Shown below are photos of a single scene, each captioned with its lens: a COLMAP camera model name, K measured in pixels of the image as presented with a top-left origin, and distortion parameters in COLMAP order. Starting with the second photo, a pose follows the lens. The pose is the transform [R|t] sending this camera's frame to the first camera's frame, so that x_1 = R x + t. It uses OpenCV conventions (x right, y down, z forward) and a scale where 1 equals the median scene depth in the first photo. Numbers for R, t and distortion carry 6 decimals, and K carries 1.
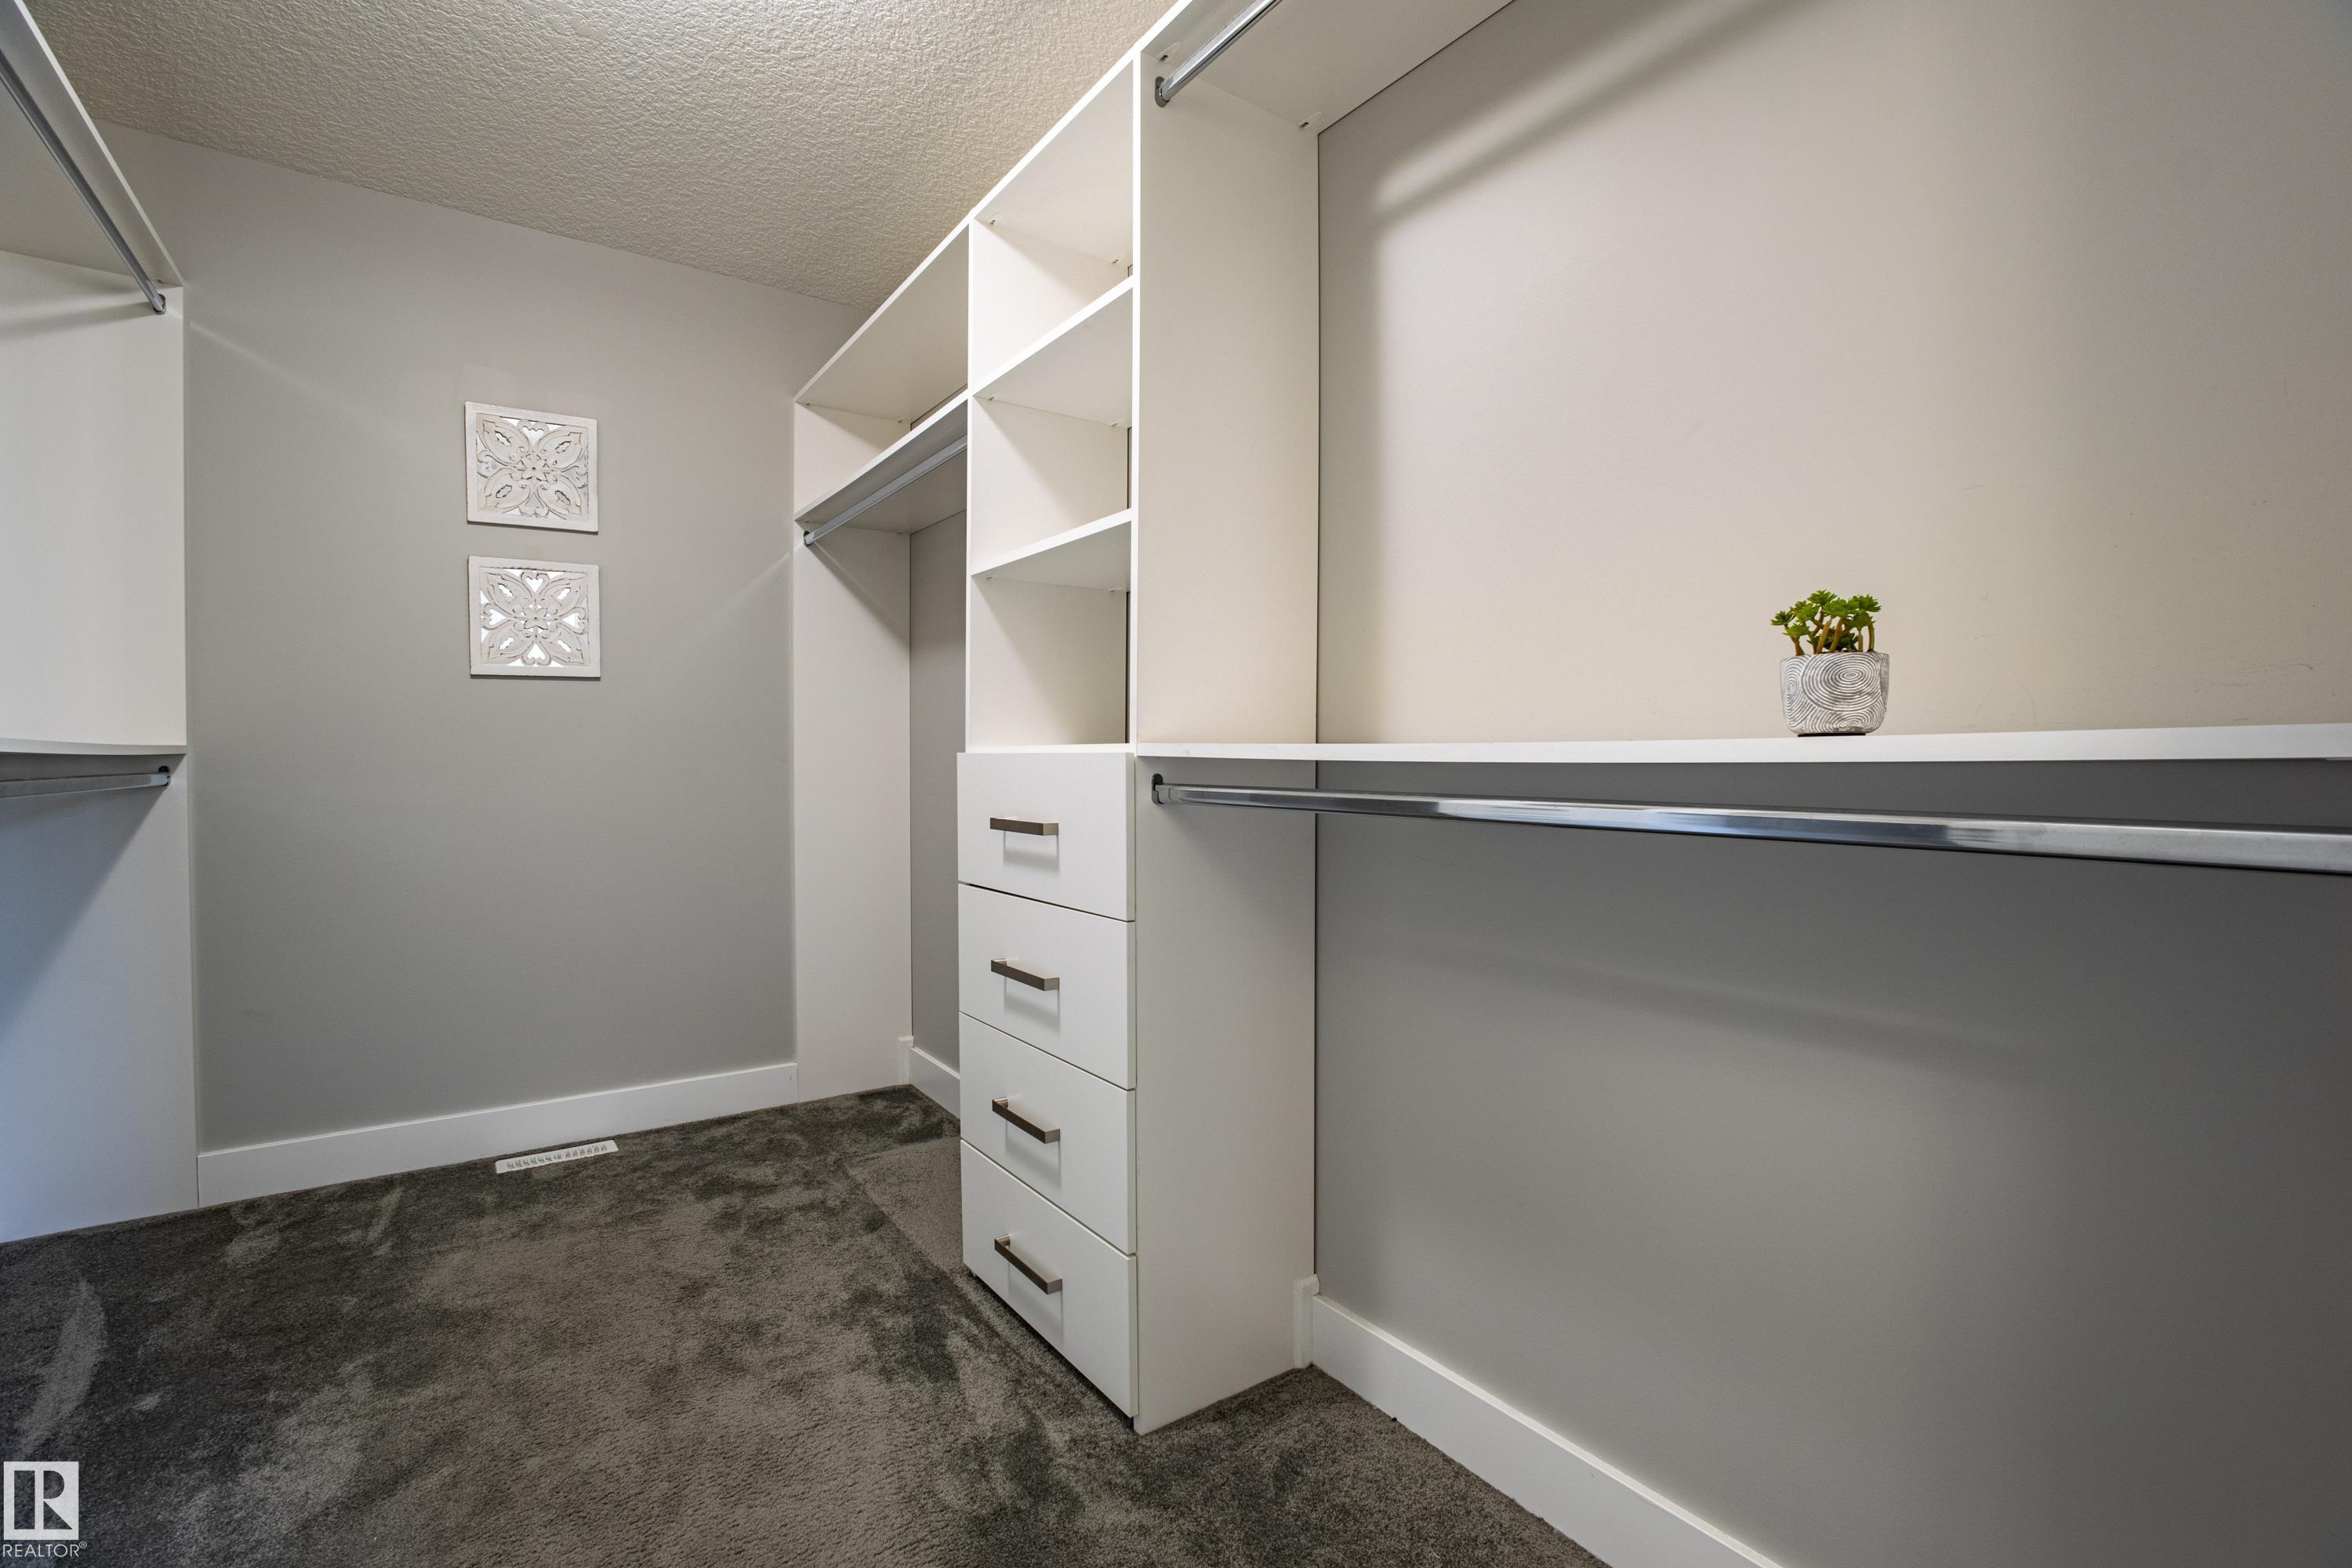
lens RADIAL K [[1038.9, 0, 1186.2], [0, 1038.9, 773.4], [0, 0, 1]] dist [-0.053052, 0.021096]
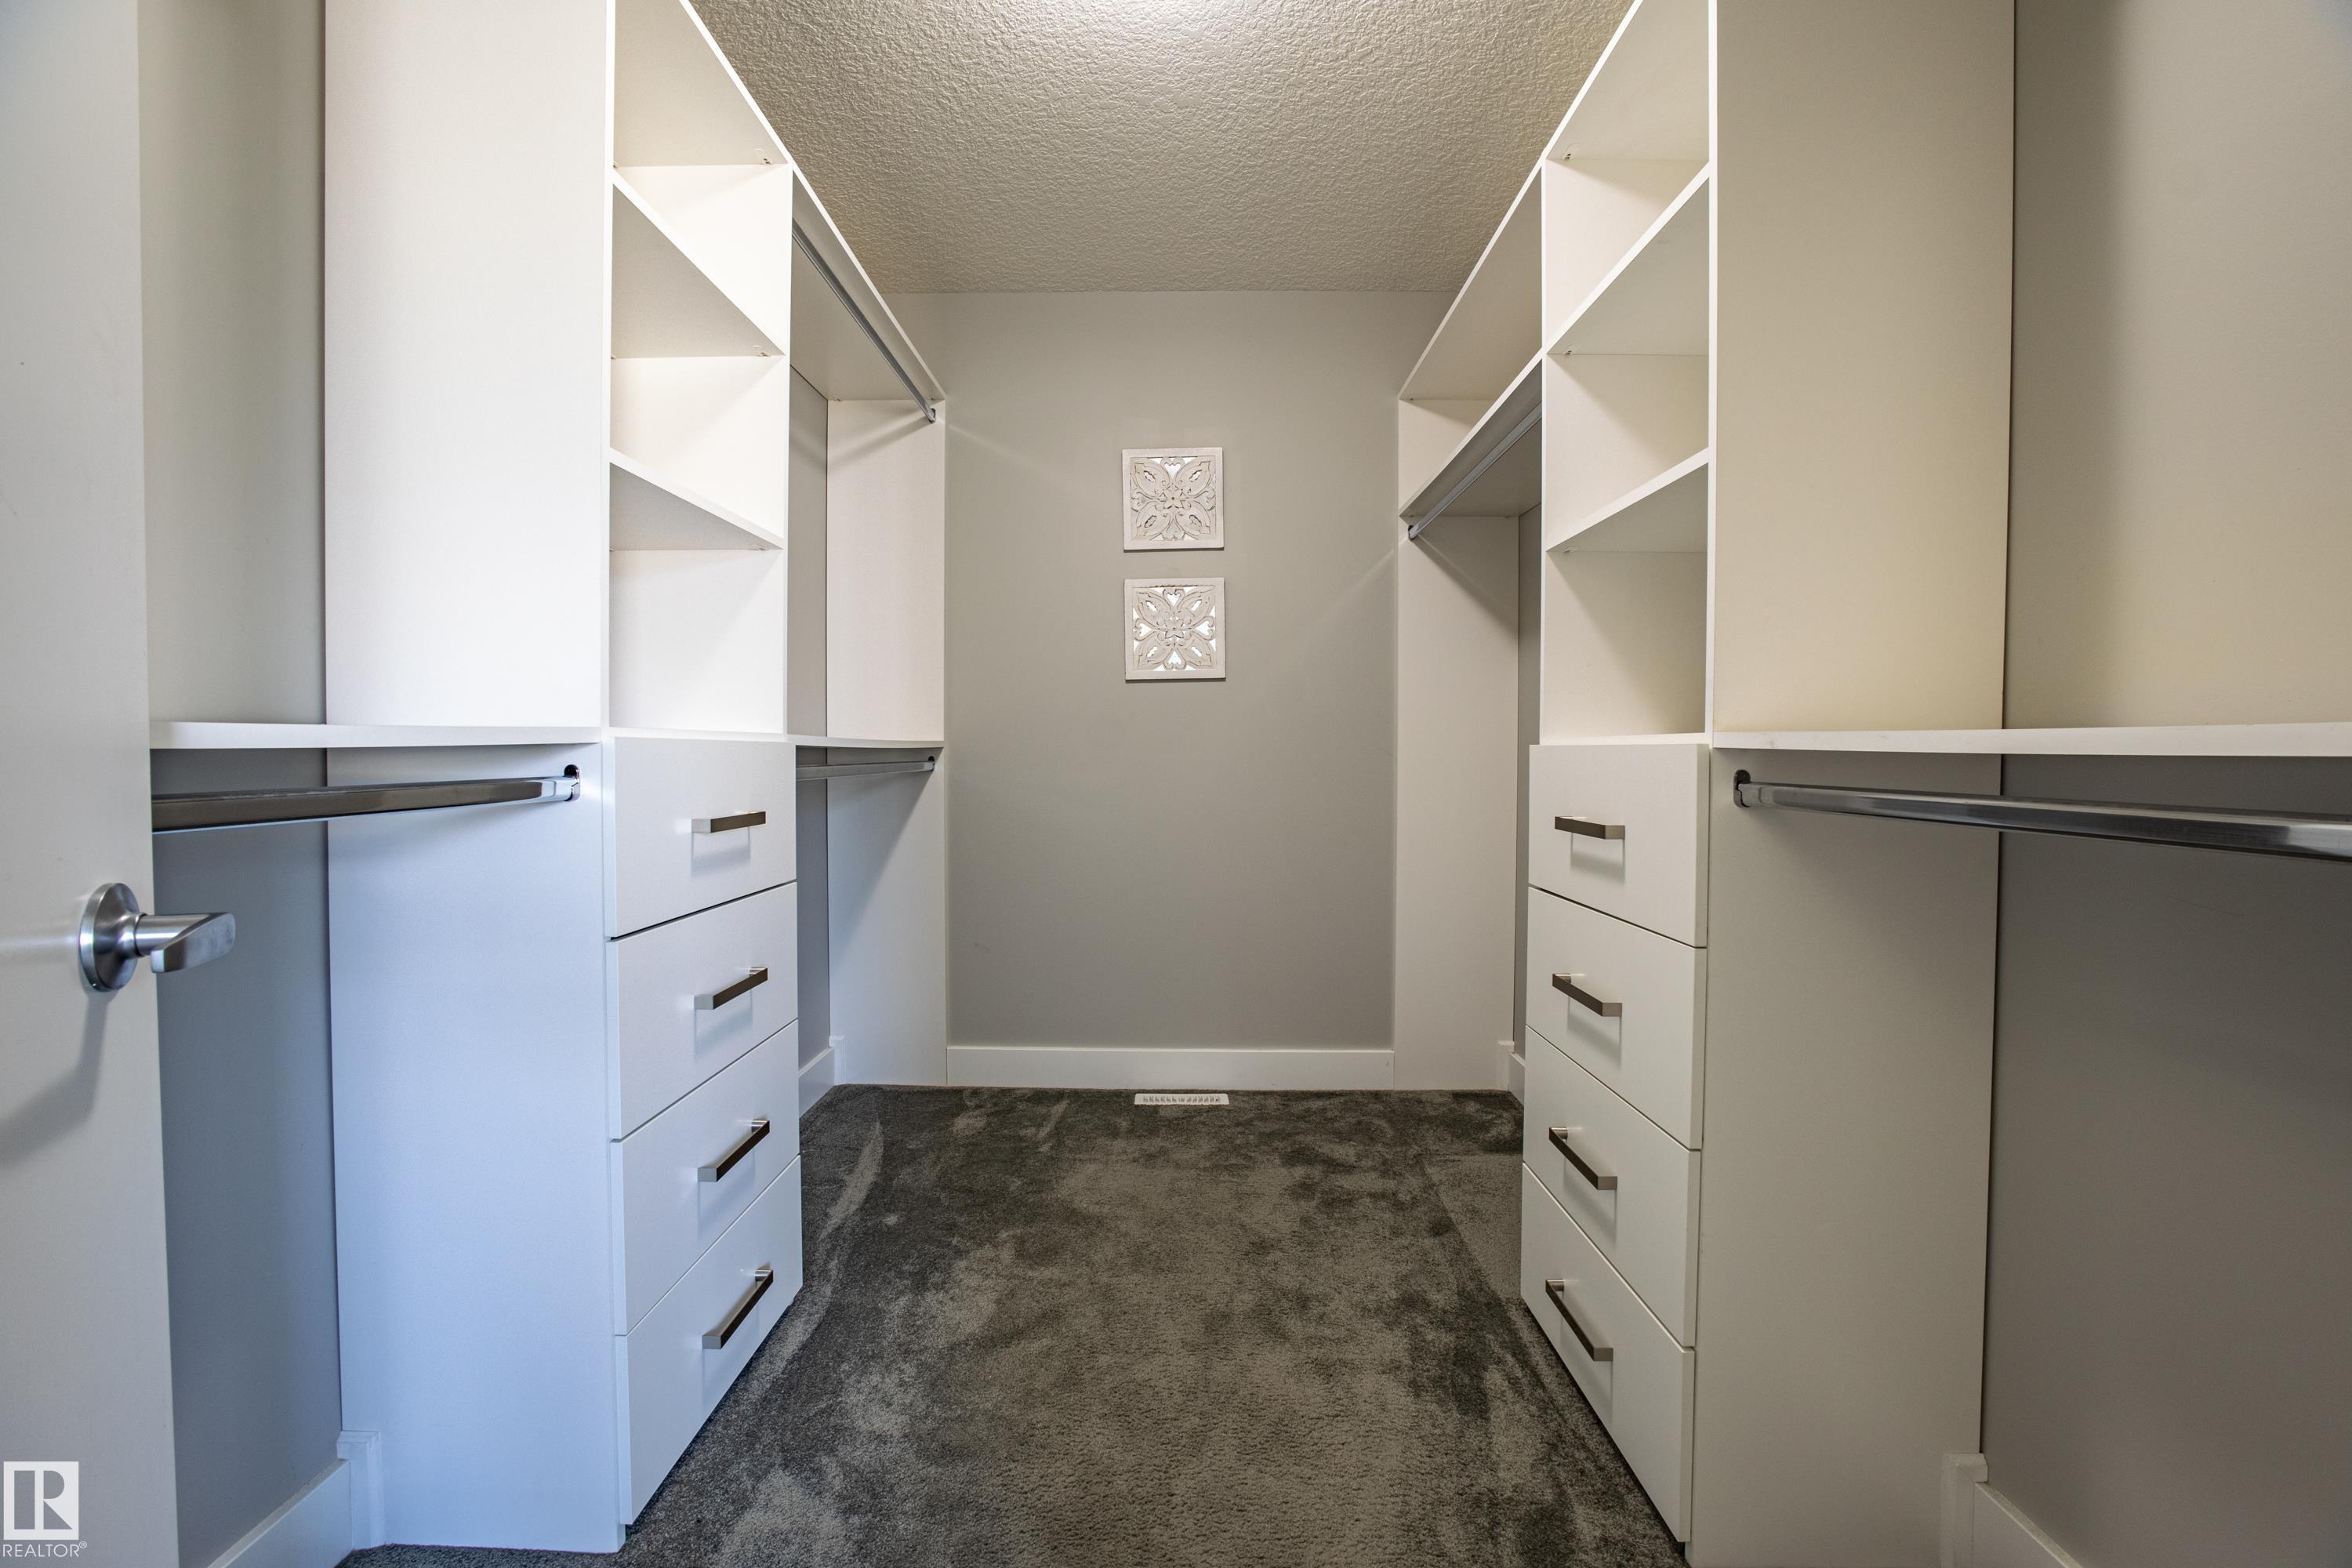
lens RADIAL K [[1038.9, 0, 1186.2], [0, 1038.9, 773.4], [0, 0, 1]] dist [-0.053052, 0.021096]
pose [[0.803745, 0.012477, -0.594843, 0.088365], [-0.008110, 0.999917, 0.010016, -0.001197], [0.594919, -0.003226, 0.803779, 0.084830]]
